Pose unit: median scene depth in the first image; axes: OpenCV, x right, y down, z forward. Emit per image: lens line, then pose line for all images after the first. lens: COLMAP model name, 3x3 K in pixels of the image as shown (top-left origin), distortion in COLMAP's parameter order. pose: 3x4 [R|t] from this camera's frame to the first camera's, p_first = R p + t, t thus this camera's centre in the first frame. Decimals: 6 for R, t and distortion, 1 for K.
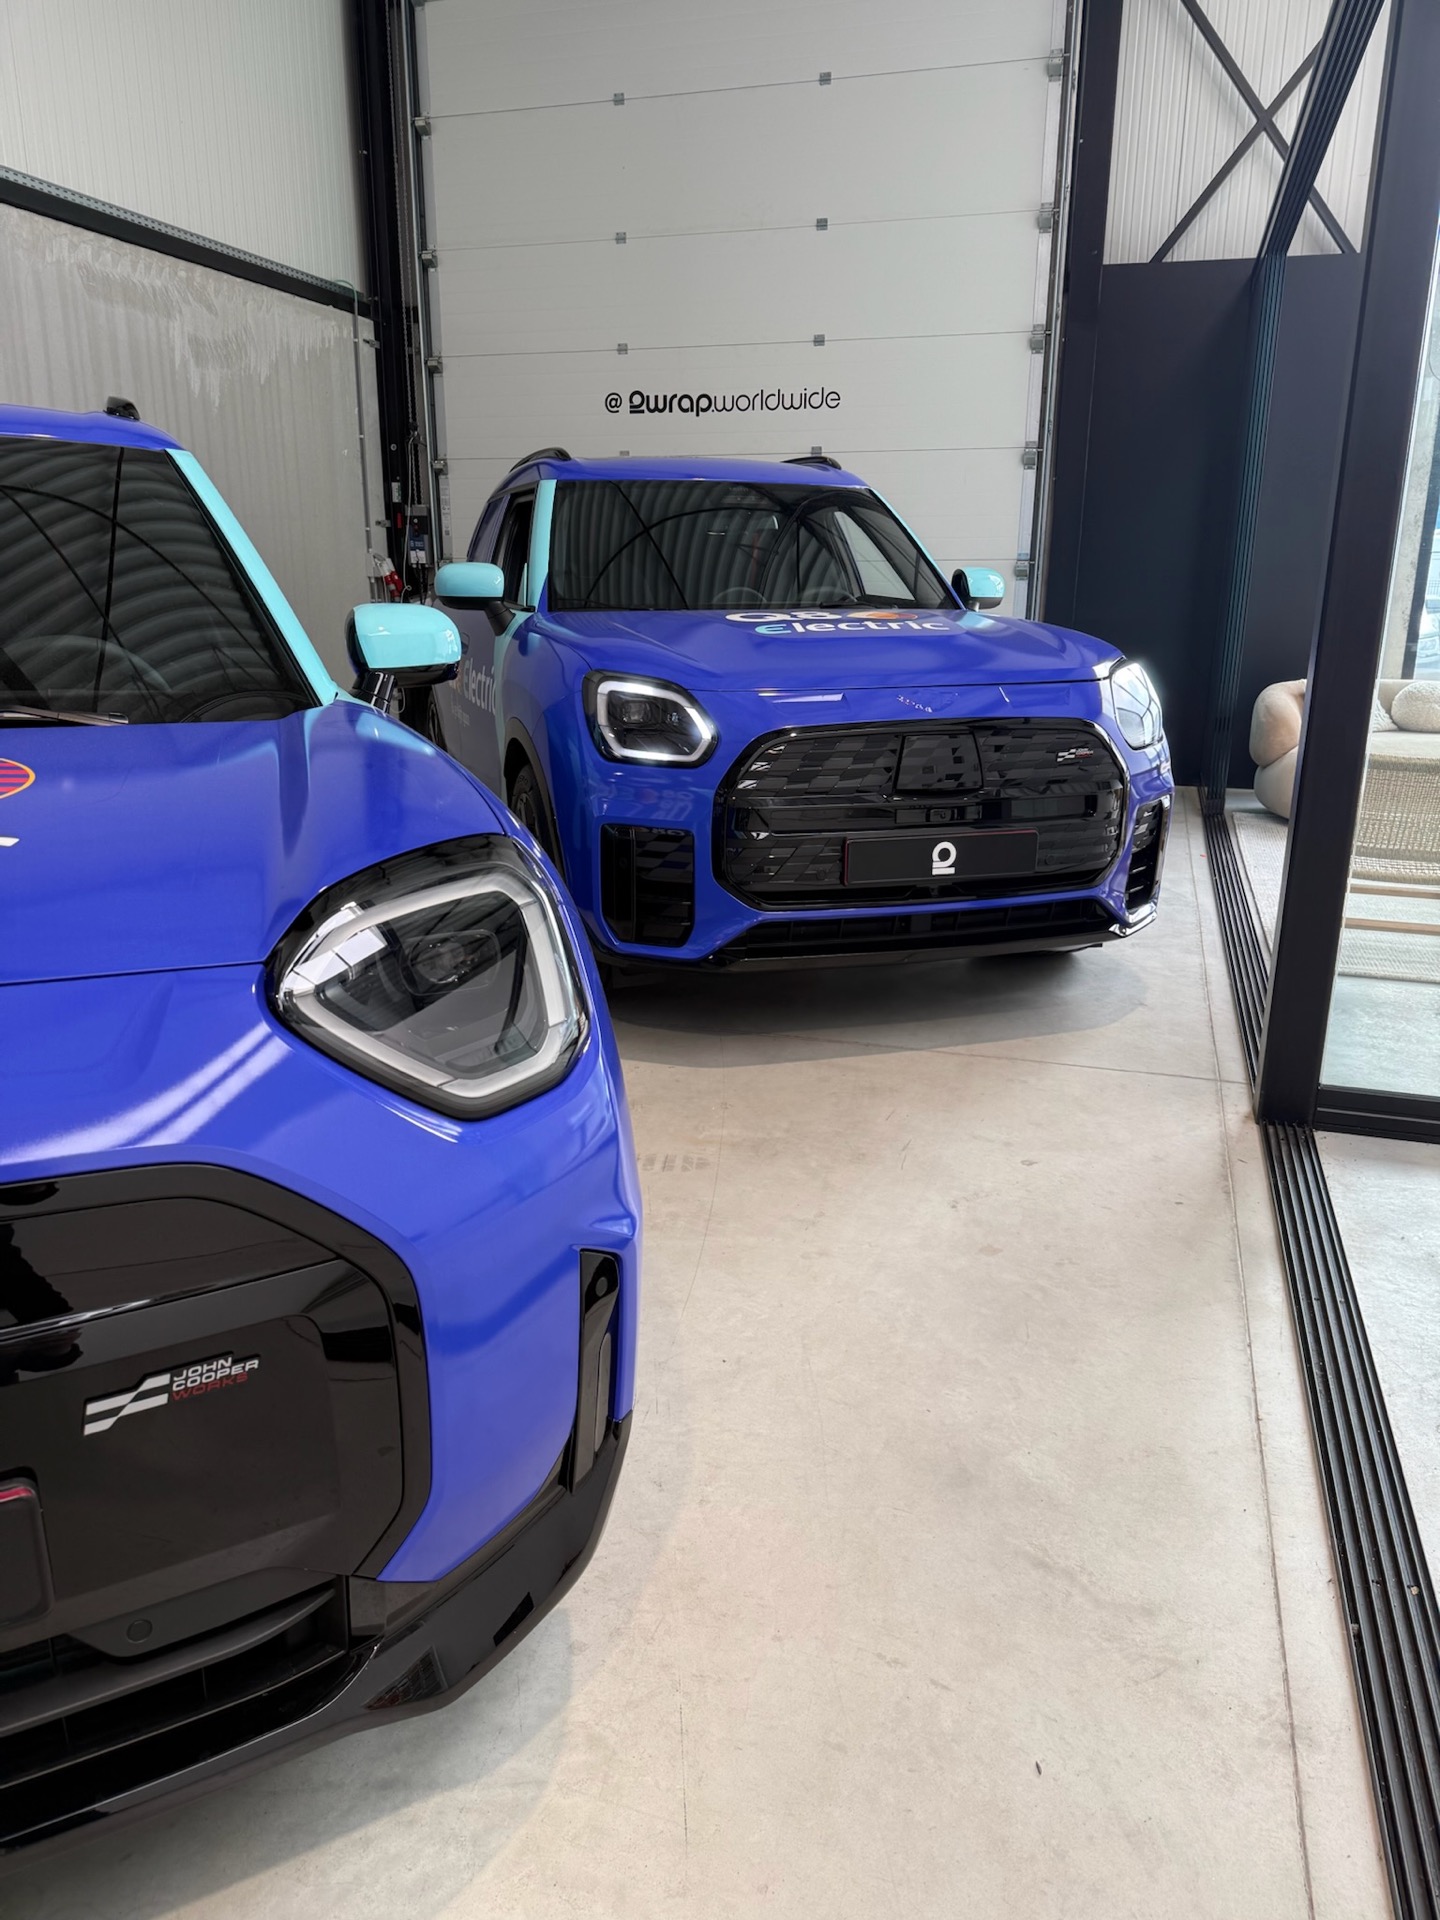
lens RADIAL K [[1352.9, 0, 729.0], [0, 1352.9, 970.3], [0, 0, 1]] dist [0.037016, -0.040038]
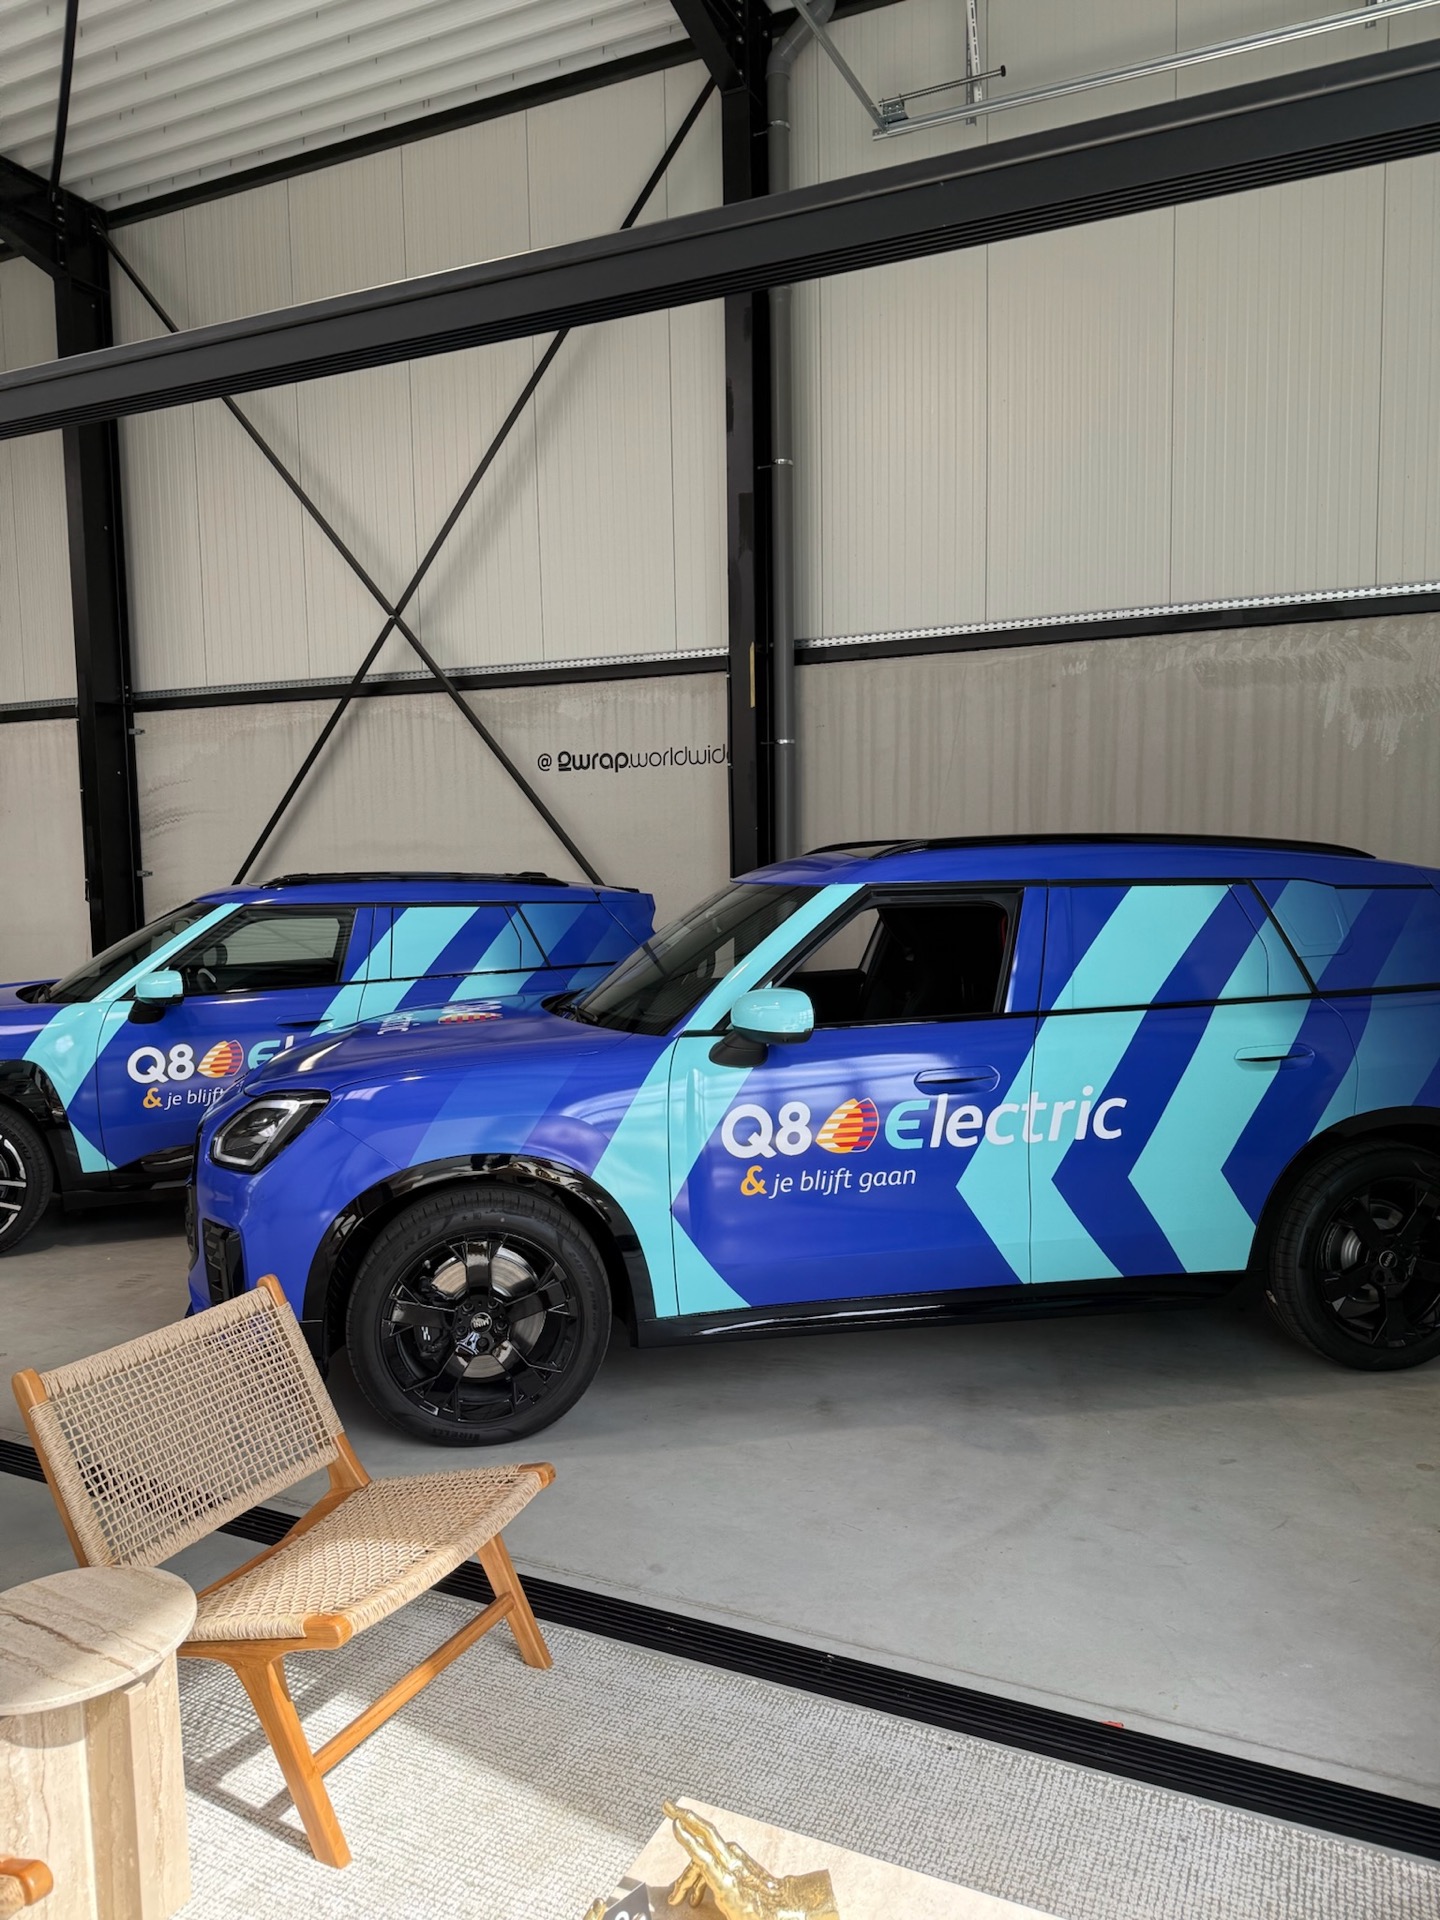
lens RADIAL K [[1336.1, 0, 727.2], [0, 1336.1, 970.6], [0, 0, 1]] dist [0.151704, -0.260862]
pose [[-0.143331, 0.083390, -0.986155, 0.694104], [-0.267292, 0.956152, 0.119702, -0.295529], [0.952896, 0.280749, -0.114757, 0.805565]]
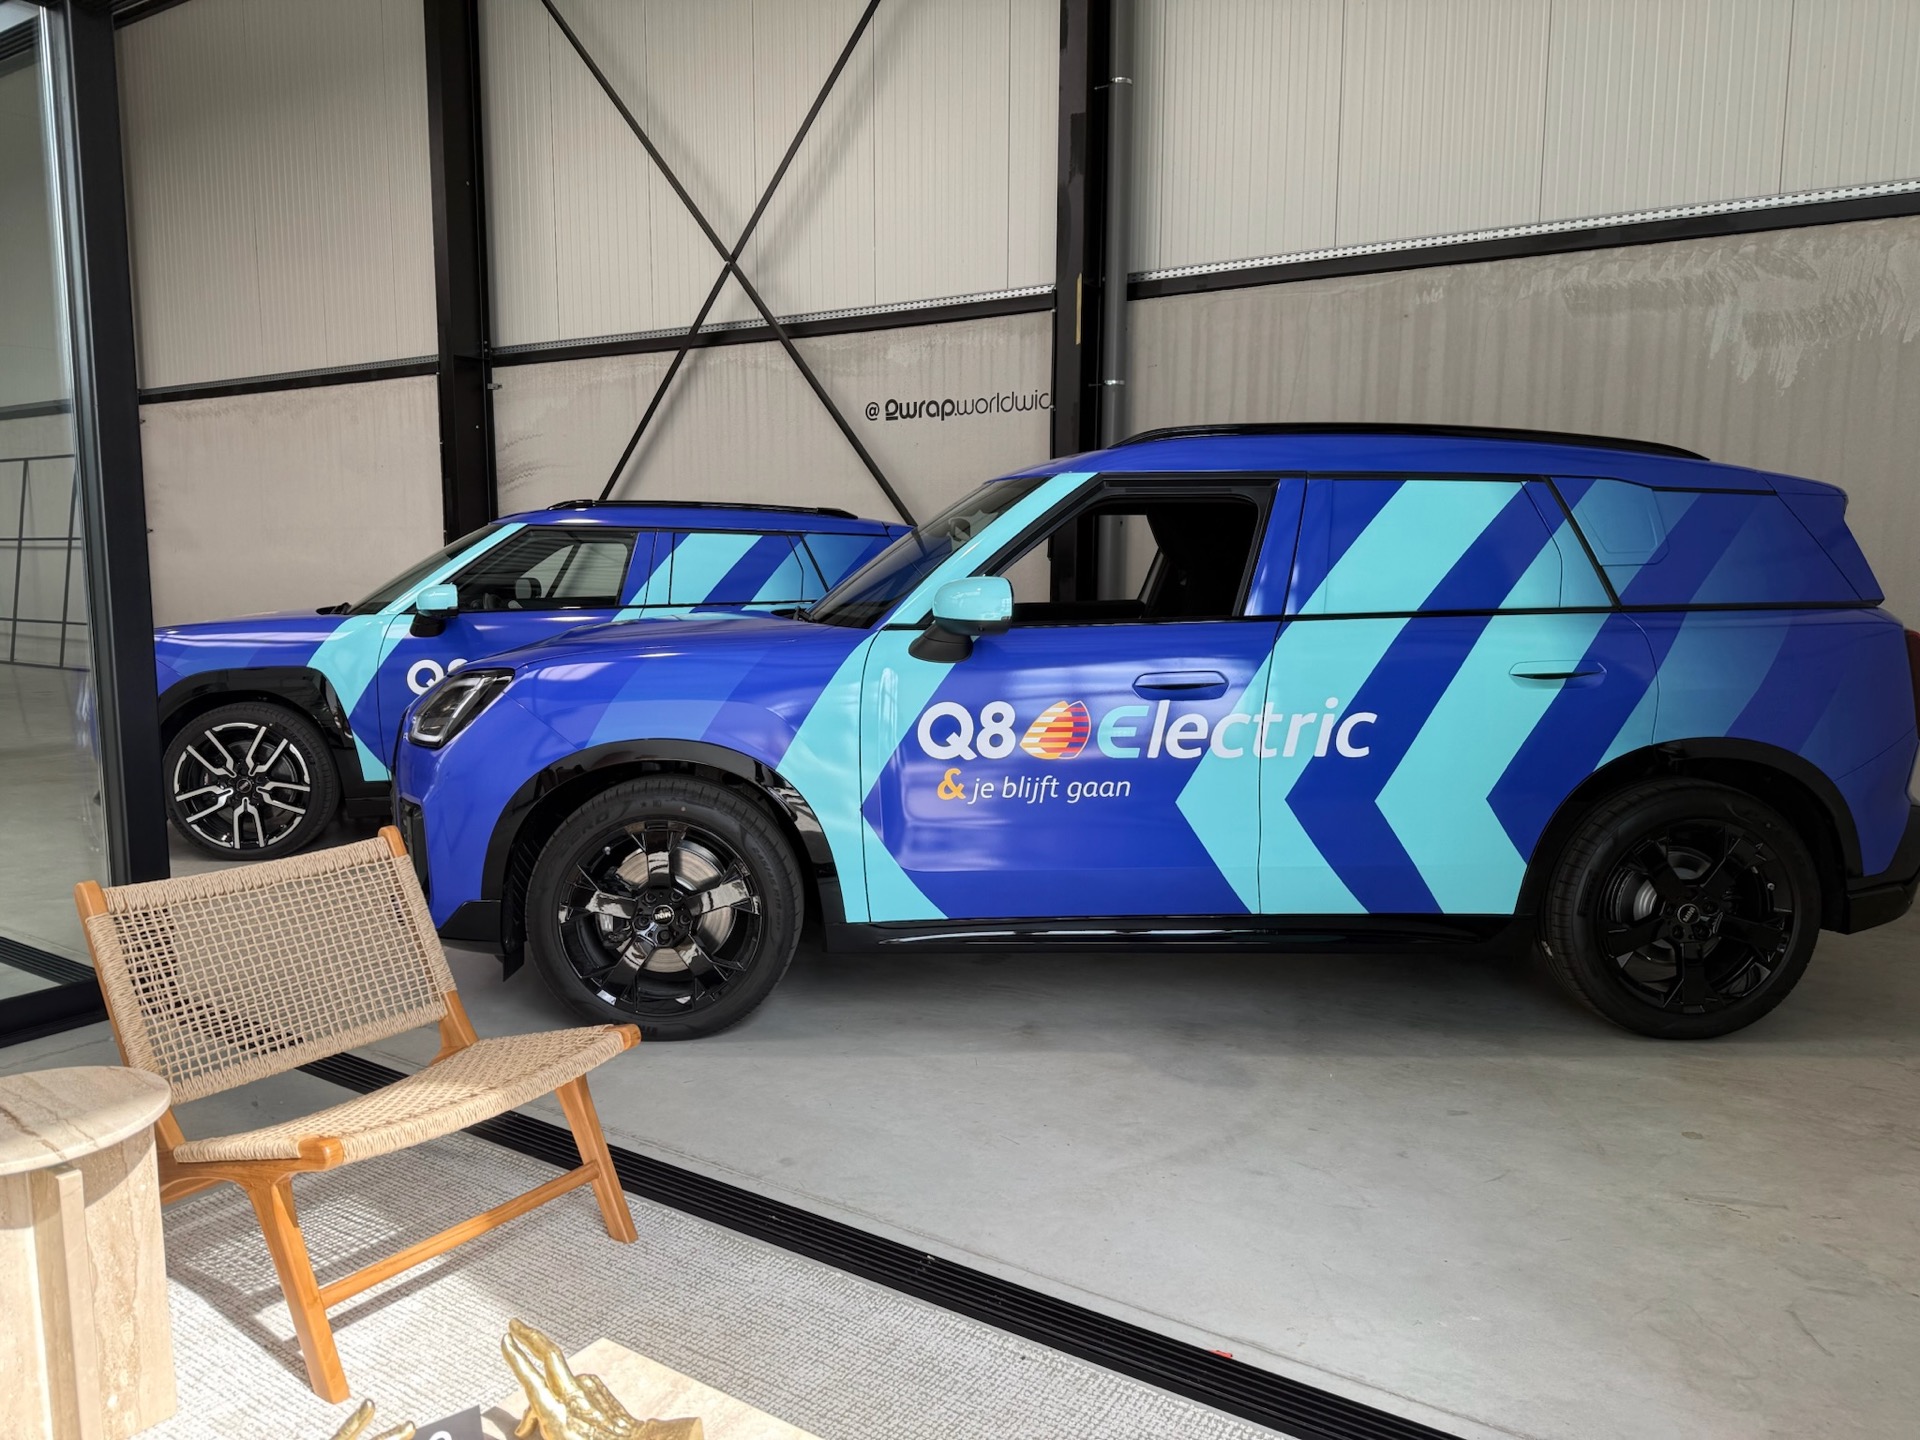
lens RADIAL K [[1337.3, 0, 946.9], [0, 1337.3, 722.5], [0, 0, 1]] dist [0.143501, -0.241712]
pose [[-0.279775, 0.108984, -0.953860, 0.641368], [-0.278780, 0.941505, 0.189341, -0.267798], [0.918699, 0.318890, -0.233027, 0.889563]]
